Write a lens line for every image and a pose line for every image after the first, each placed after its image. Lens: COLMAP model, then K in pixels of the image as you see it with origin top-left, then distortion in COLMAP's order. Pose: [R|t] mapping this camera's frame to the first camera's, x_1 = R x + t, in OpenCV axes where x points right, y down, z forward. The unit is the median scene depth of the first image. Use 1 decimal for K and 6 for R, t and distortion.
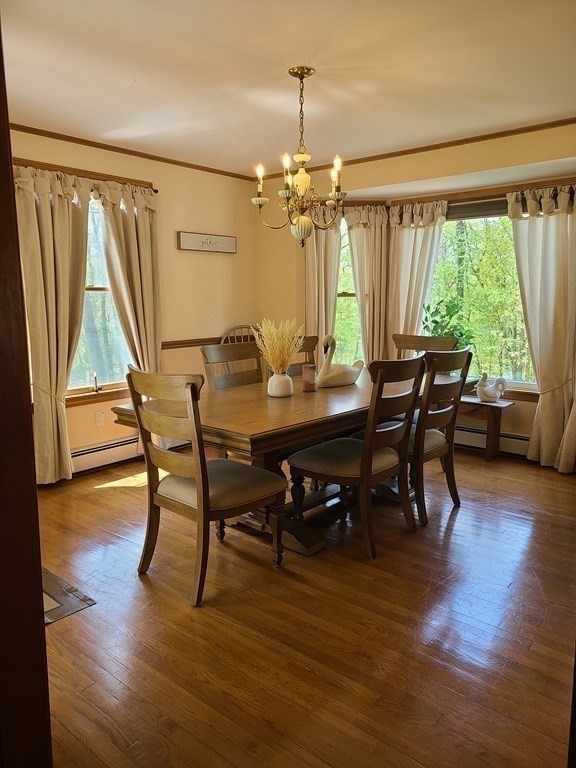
lens RADIAL K [[594.4, 0, 264.1], [0, 594.4, 393.6], [0, 0, 1]] dist [0.055411, -0.003977]
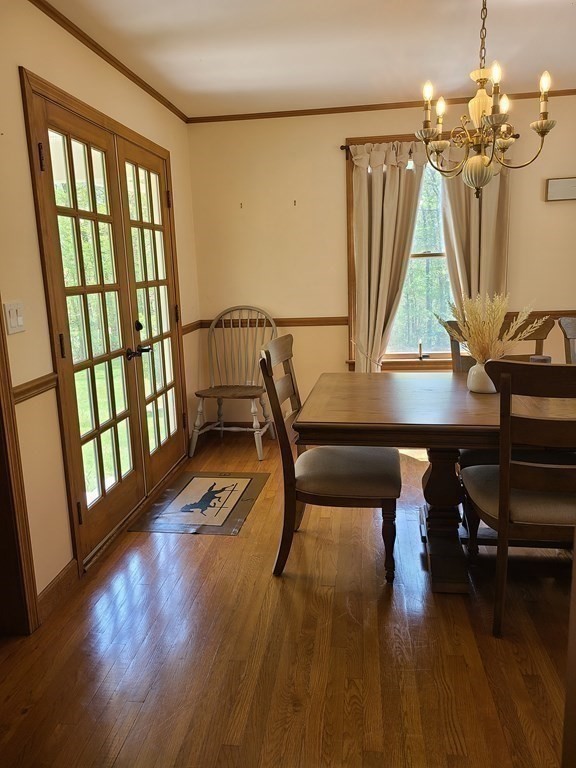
lens RADIAL K [[573.8, 0, 288.0], [0, 573.8, 384.0], [0, 0, 1]] dist [0.053831, -0.025175]
pose [[0.542166, 0.160154, -0.824868, 0.430267], [-0.107821, 0.986813, 0.120728, -0.058203], [0.833325, 0.023484, 0.552284, 0.303547]]
